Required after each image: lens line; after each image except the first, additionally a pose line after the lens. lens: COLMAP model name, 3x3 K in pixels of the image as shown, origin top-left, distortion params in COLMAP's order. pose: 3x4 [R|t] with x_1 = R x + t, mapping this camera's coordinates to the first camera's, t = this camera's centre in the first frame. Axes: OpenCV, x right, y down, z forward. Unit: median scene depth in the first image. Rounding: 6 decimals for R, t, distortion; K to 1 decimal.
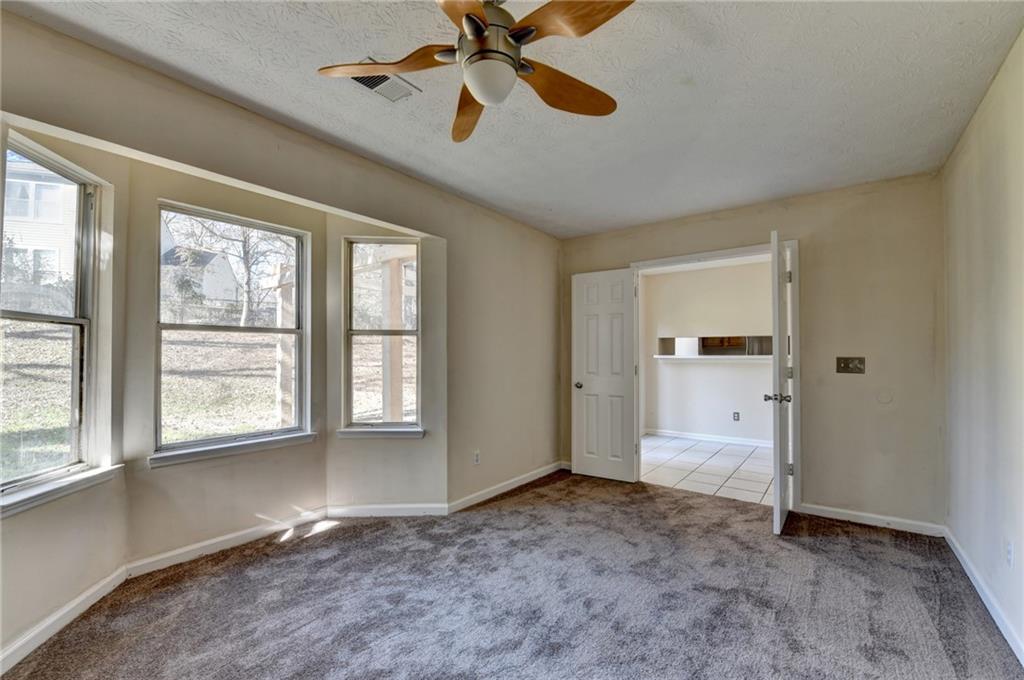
lens RADIAL K [[410.9, 0, 504.2], [0, 410.9, 348.3], [0, 0, 1]] dist [-0.013473, -0.002898]
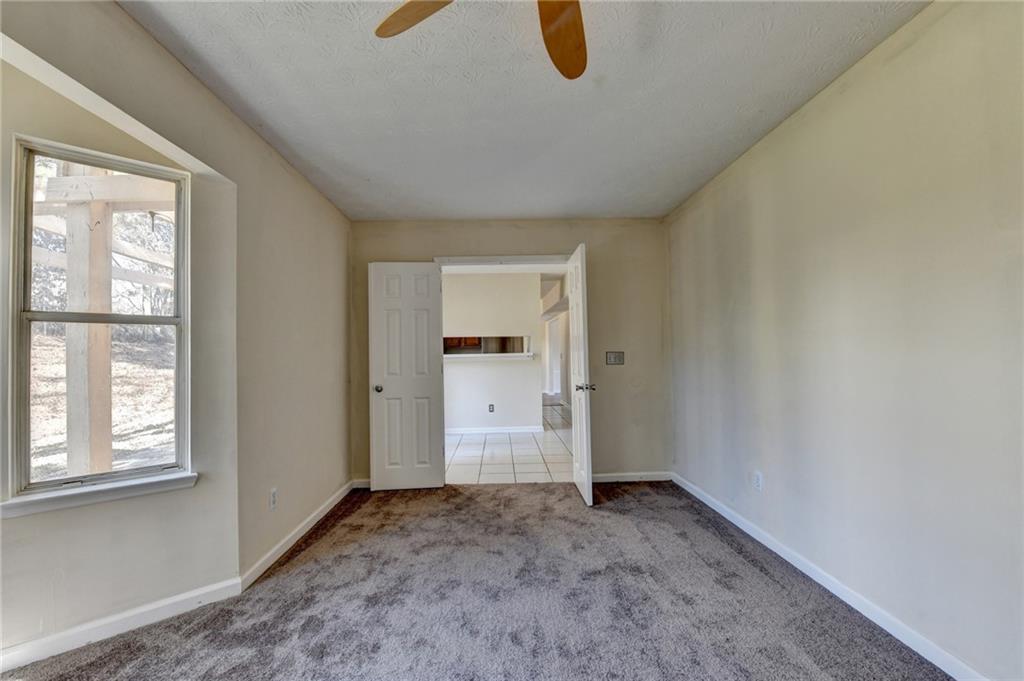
lens RADIAL K [[410.9, 0, 509.3], [0, 410.9, 341.9], [0, 0, 1]] dist [-0.013473, -0.002898]
pose [[0.784172, 0.003920, 0.620531, -0.213382], [0.006936, 0.999862, -0.015081, 0.008114], [-0.620505, 0.016130, 0.784037, 0.205983]]
